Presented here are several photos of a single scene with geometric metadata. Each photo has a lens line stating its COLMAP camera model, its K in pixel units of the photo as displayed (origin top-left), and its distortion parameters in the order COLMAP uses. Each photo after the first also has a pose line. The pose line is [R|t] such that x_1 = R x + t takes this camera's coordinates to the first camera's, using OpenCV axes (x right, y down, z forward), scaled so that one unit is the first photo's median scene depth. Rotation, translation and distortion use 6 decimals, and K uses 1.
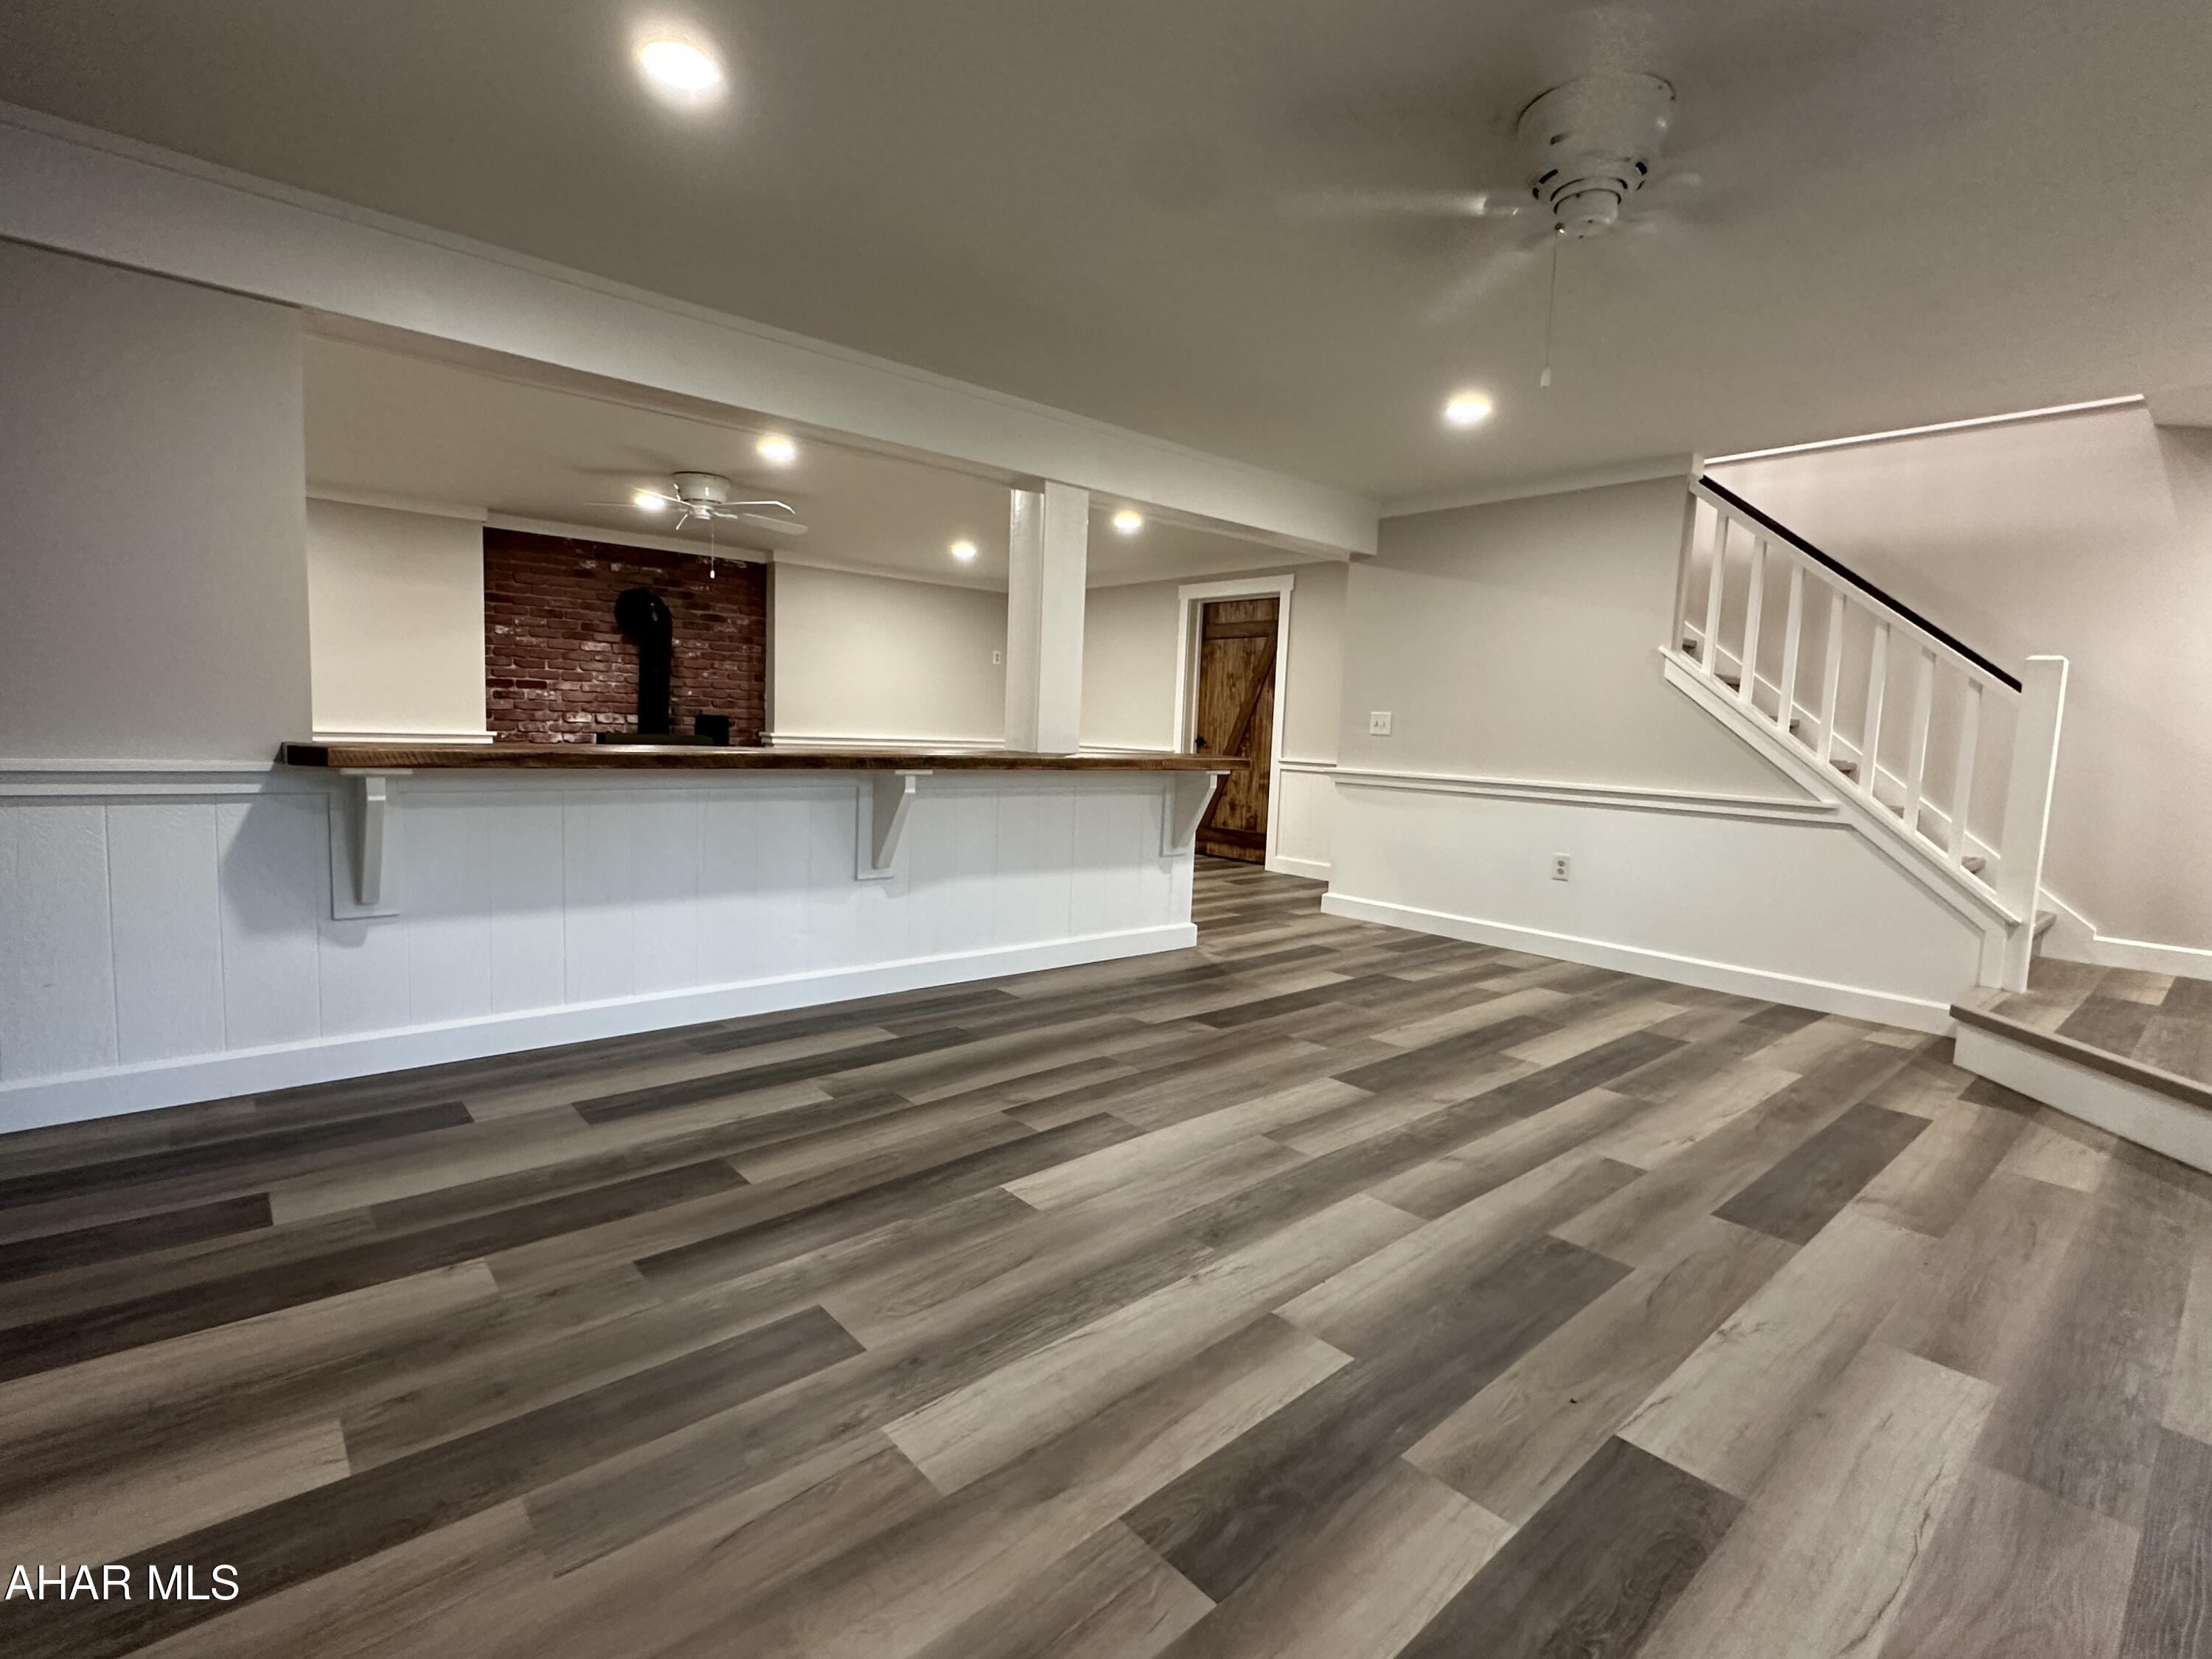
lens RADIAL K [[1038.9, 0, 1106.0], [0, 1038.9, 829.5], [0, 0, 1]] dist [-0.003162, 0.000003]
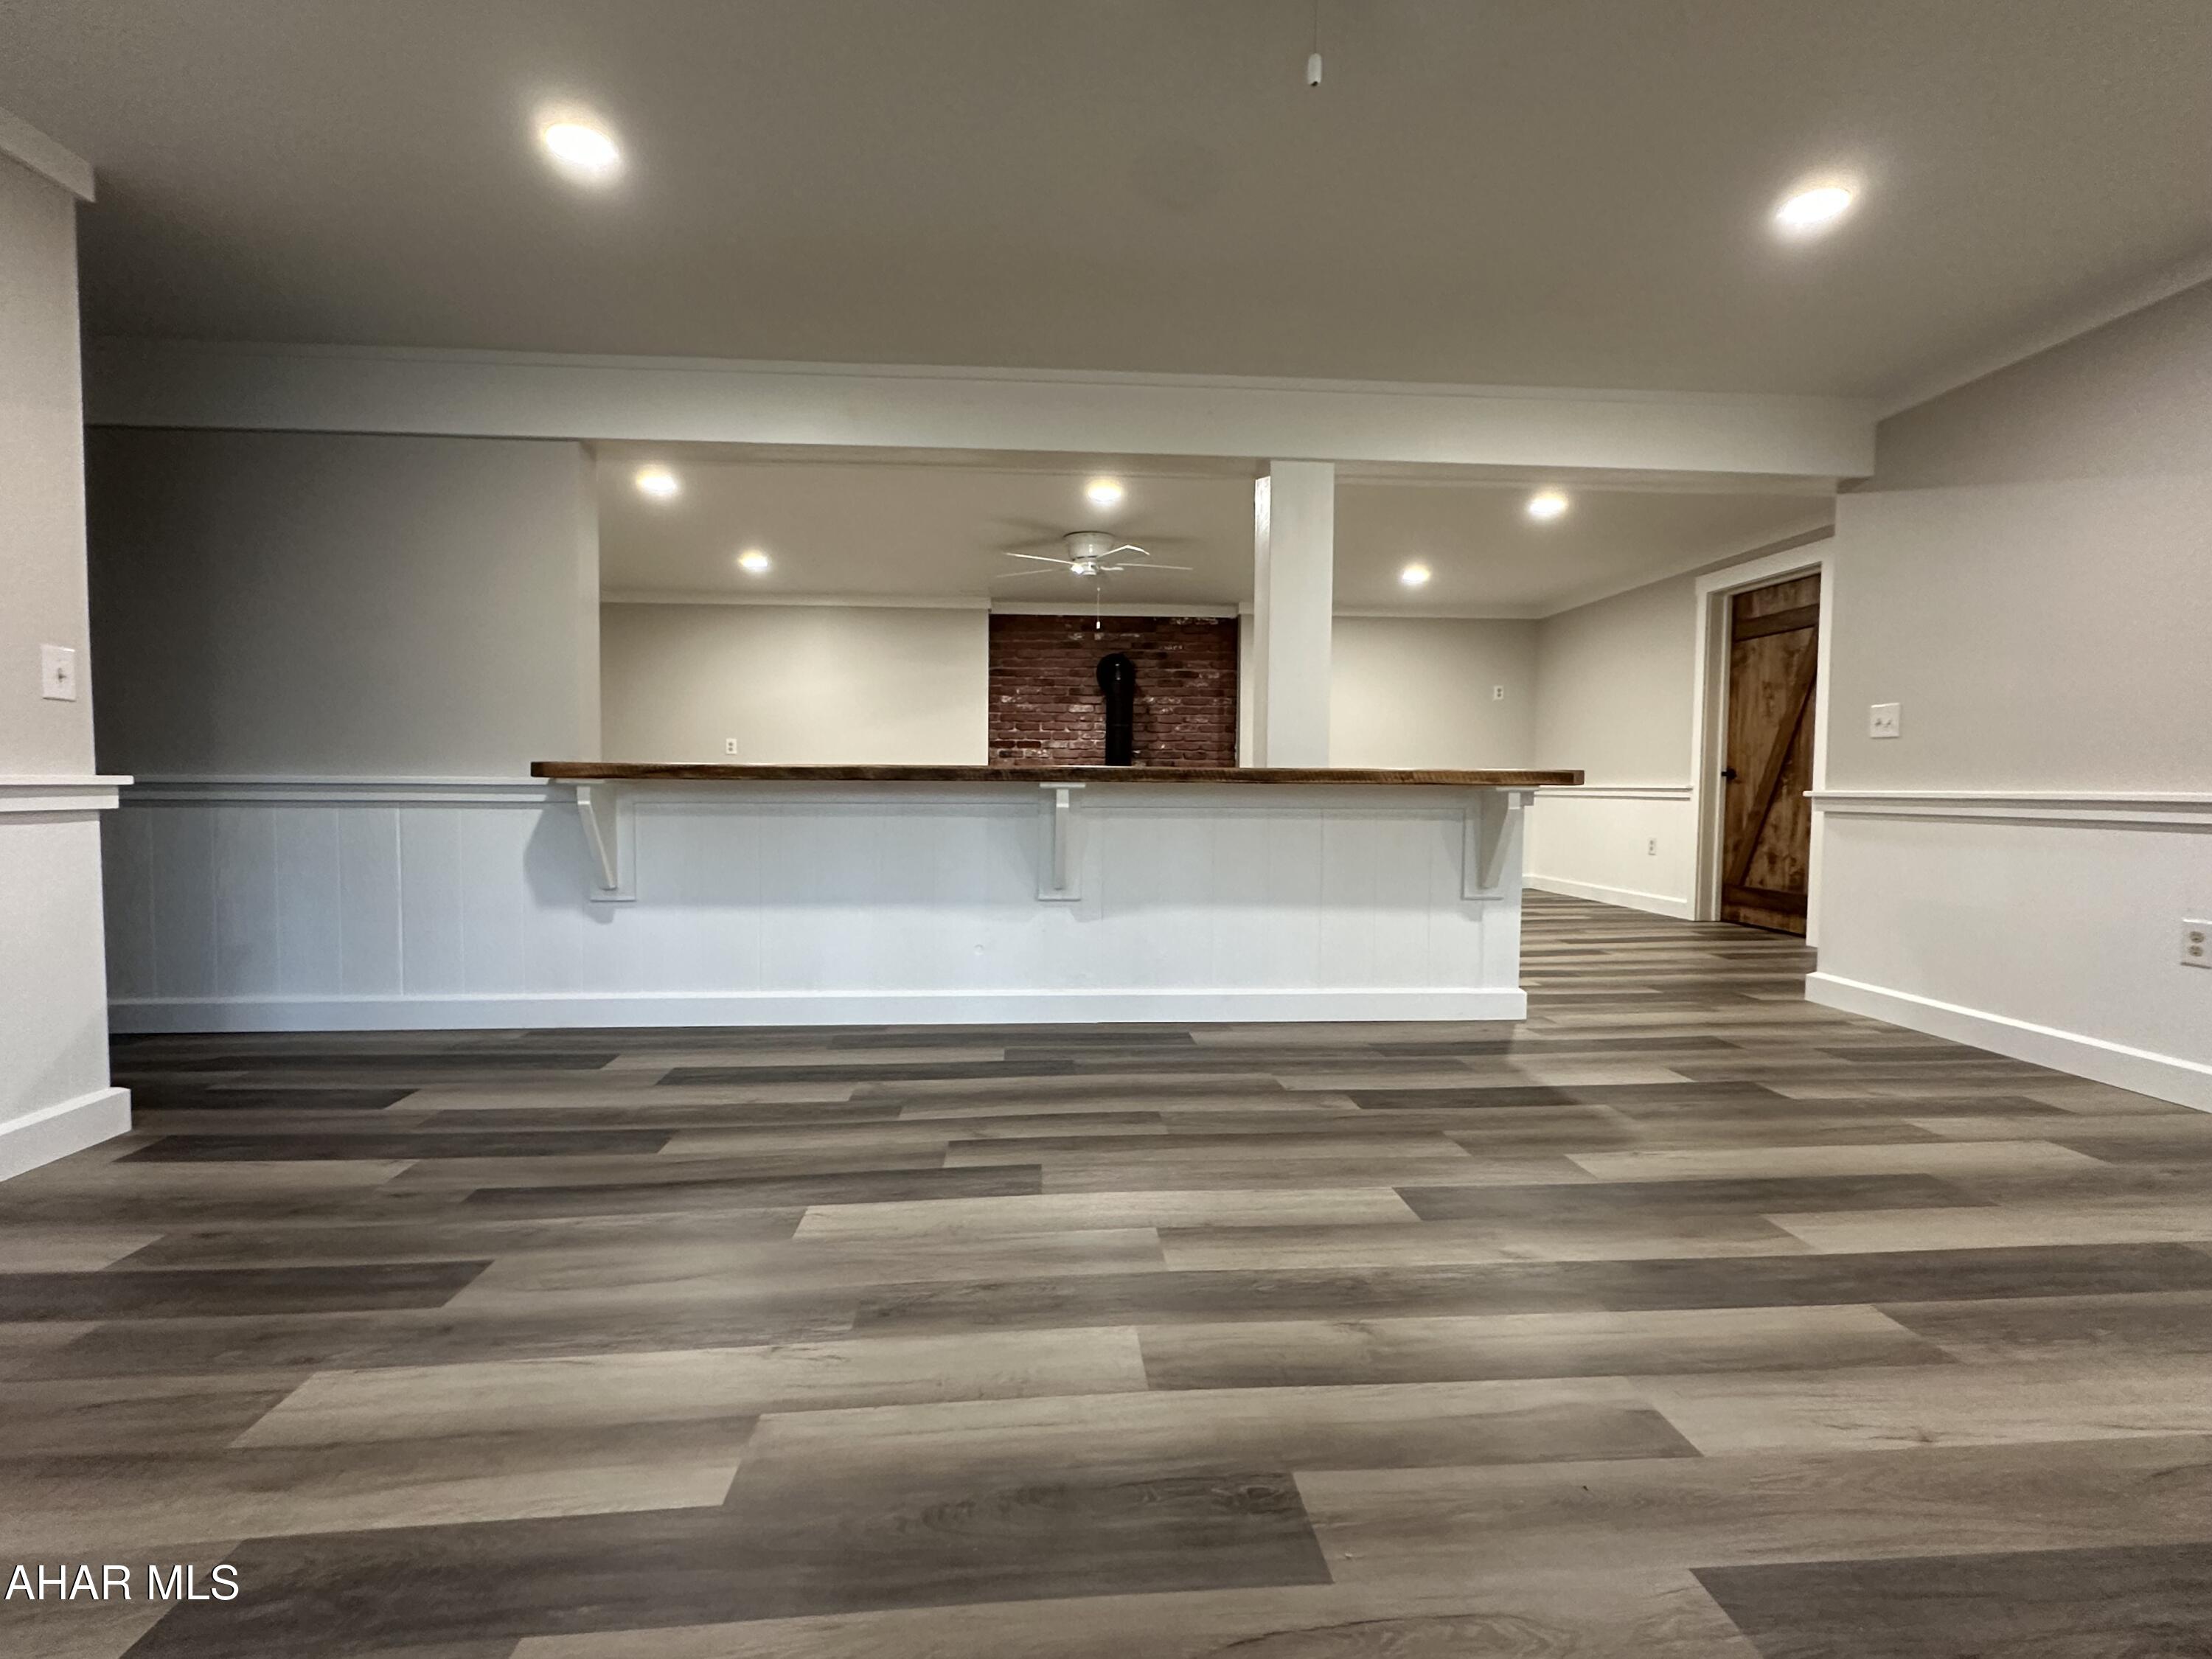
lens RADIAL K [[1038.0, 0, 1105.3], [0, 1038.0, 838.6], [0, 0, 1]] dist [-0.003039, -0.000392]
pose [[0.799766, -0.001335, -0.600310, 0.407089], [-0.036064, 0.998085, -0.050266, 0.038896], [0.599228, 0.061851, 0.798186, 0.264182]]
